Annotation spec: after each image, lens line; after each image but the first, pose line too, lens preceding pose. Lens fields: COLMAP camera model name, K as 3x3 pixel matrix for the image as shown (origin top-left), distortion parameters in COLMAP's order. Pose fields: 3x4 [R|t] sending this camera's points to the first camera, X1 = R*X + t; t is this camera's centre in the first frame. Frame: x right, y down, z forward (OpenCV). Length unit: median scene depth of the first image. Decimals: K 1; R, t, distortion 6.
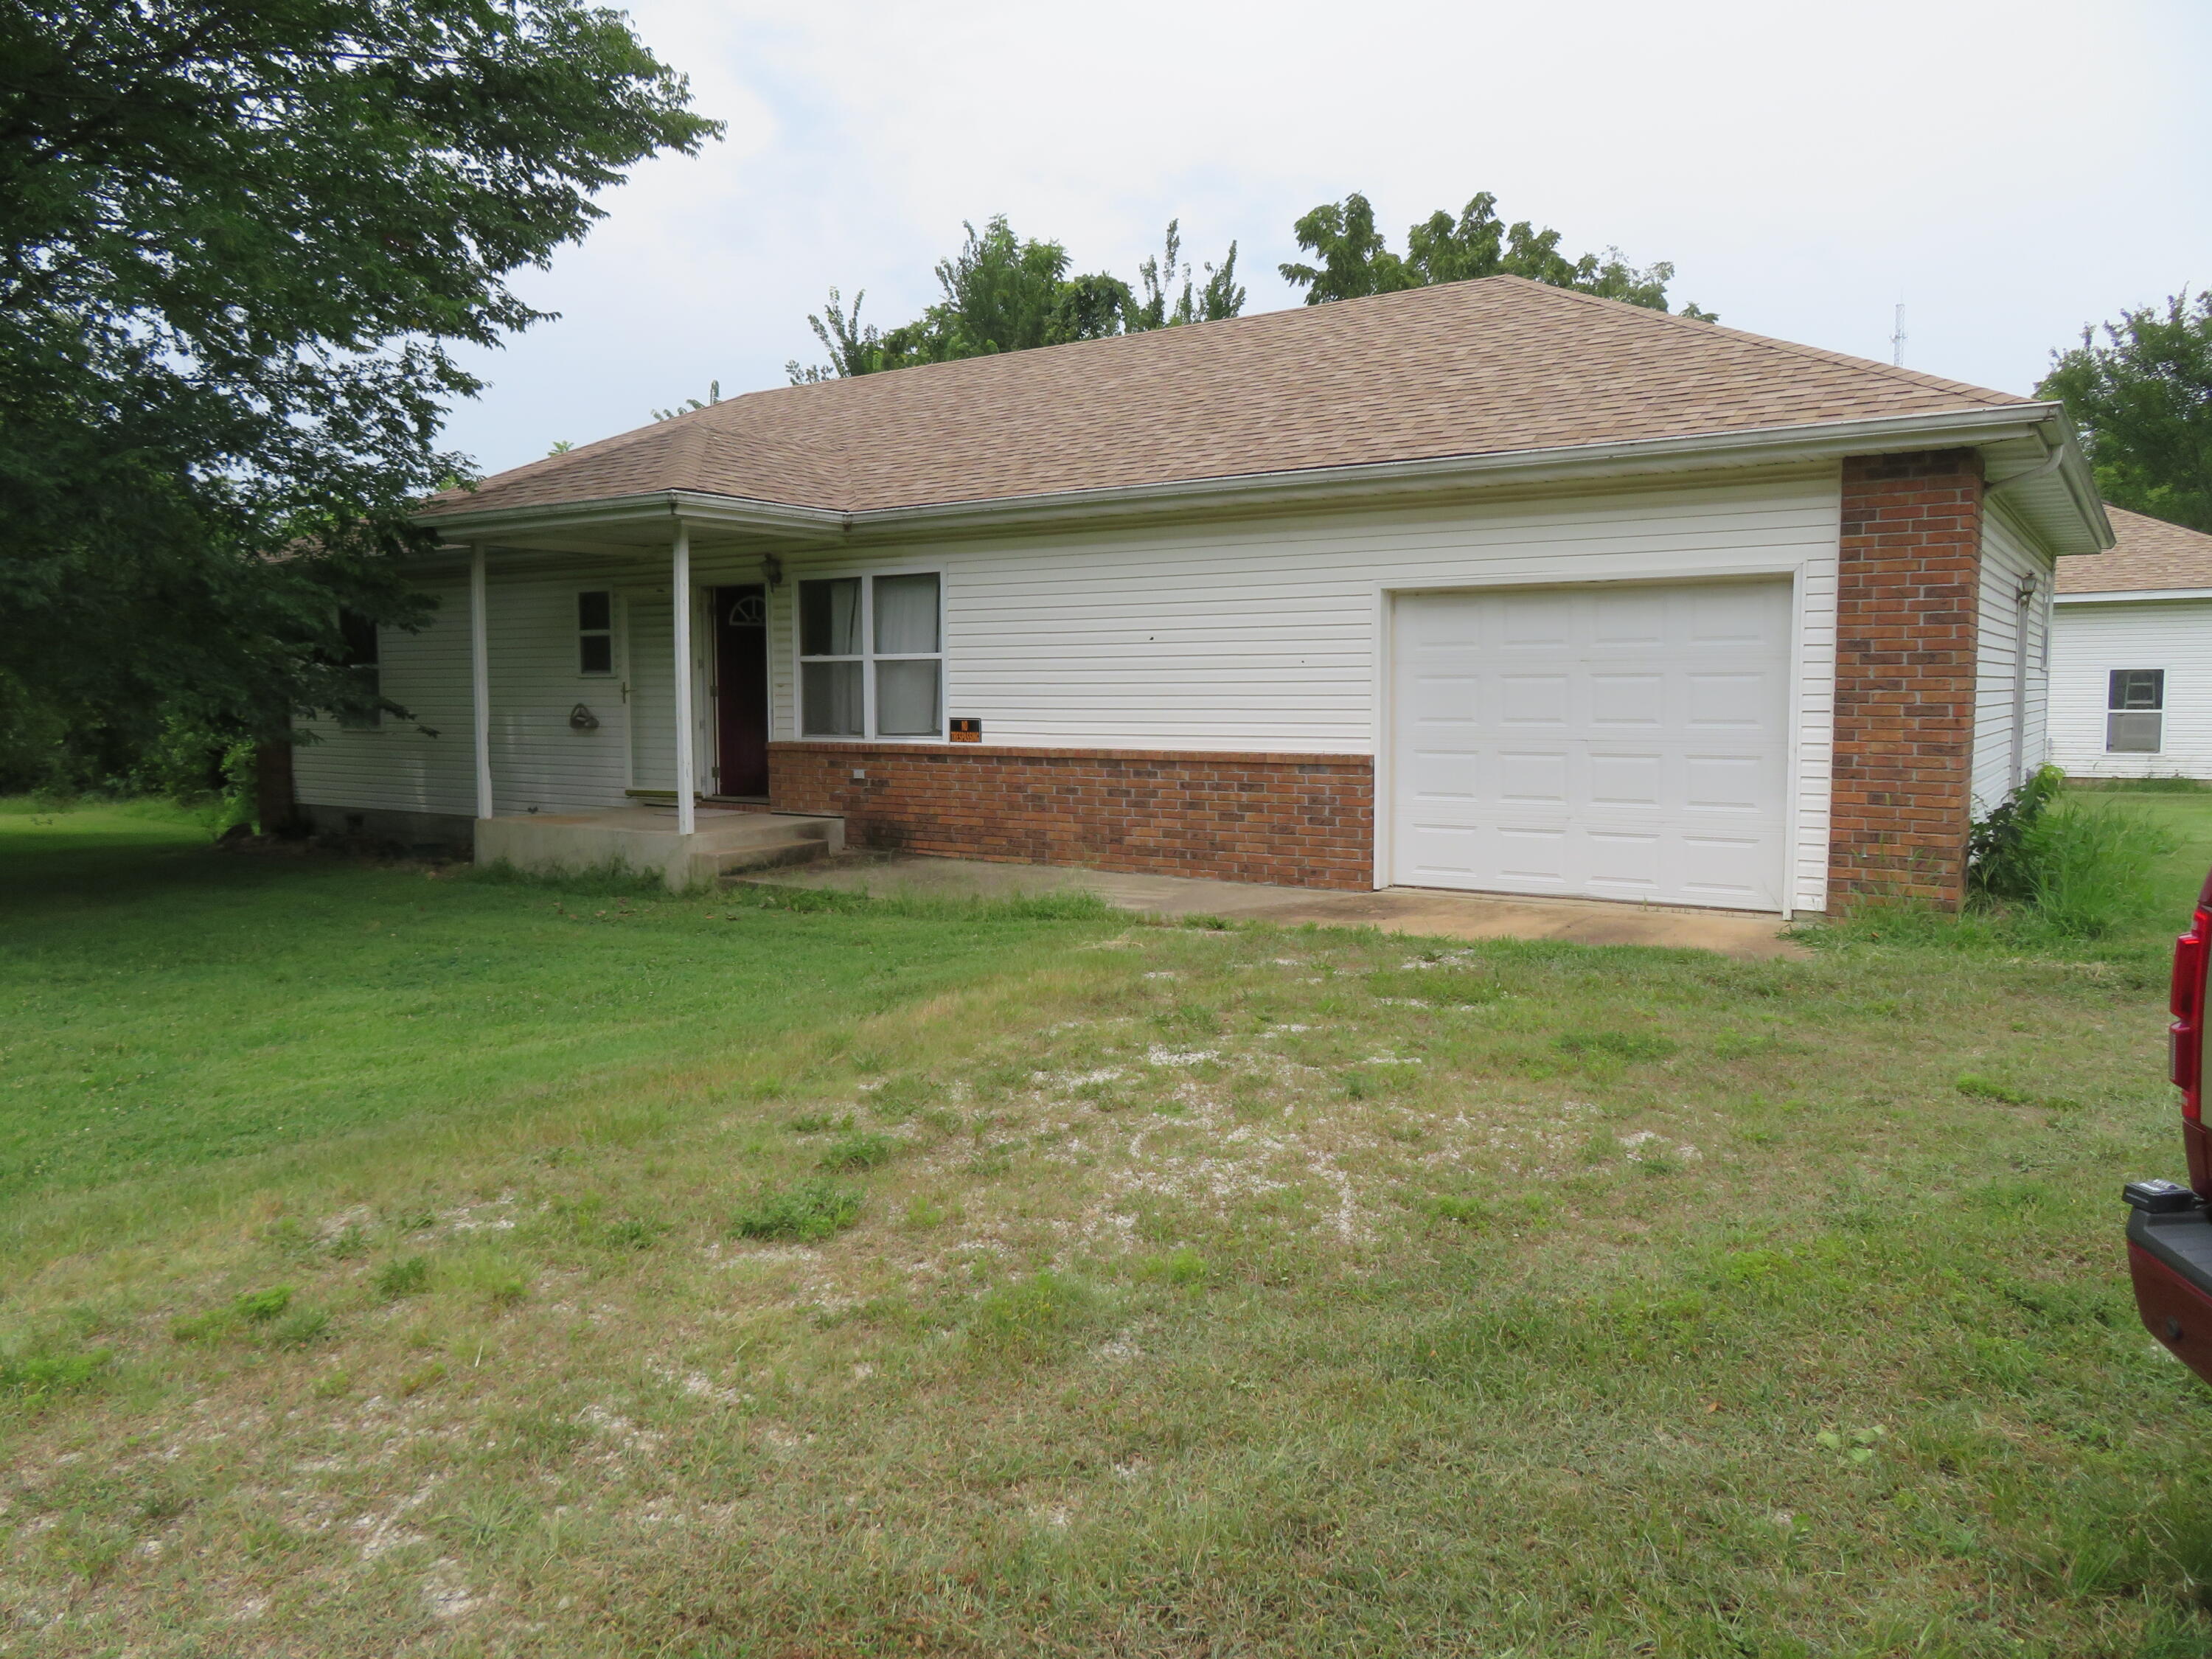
lens RADIAL K [[1586.2, 0, 1106.0], [0, 1586.2, 829.5], [0, 0, 1]] dist [-0.006459, -0.001644]
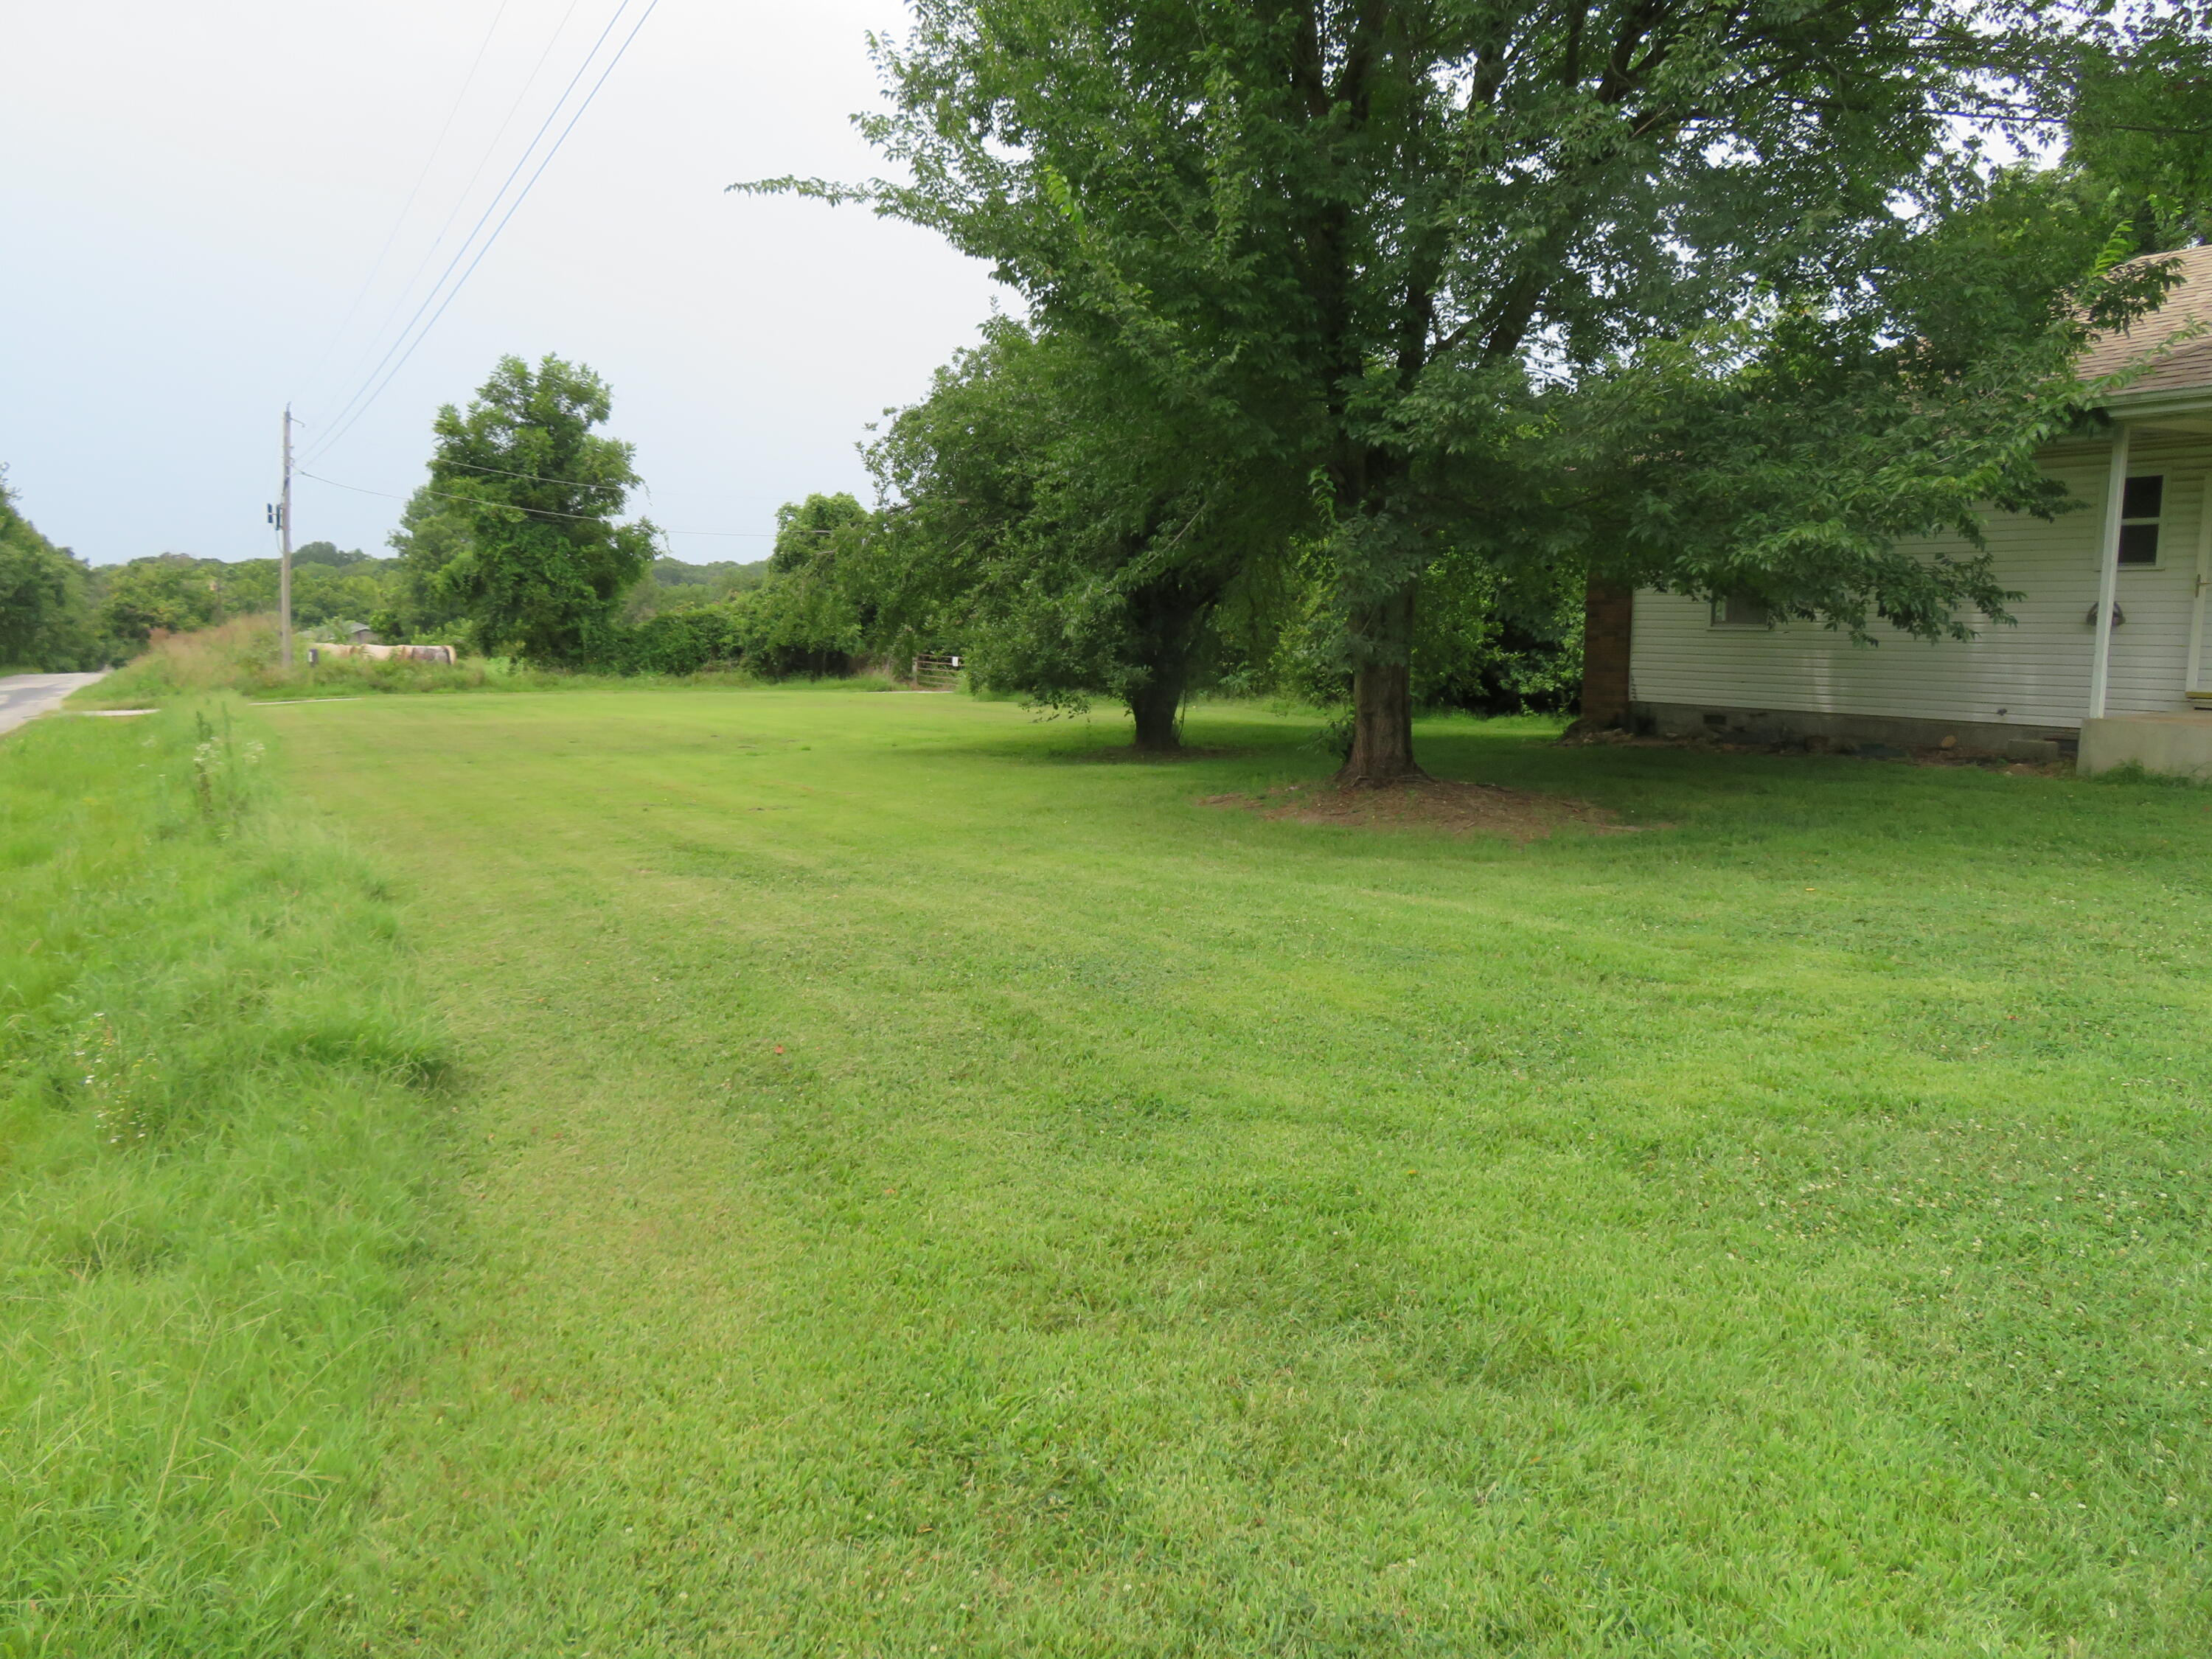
lens RADIAL K [[1589.6, 0, 1106.0], [0, 1589.6, 829.5], [0, 0, 1]] dist [-0.005308, 0.004245]
pose [[0.912427, 0.053361, -0.405745, -0.620834], [-0.032422, 0.997772, 0.058311, 0.027143], [0.407952, -0.040050, 0.912124, -0.130111]]
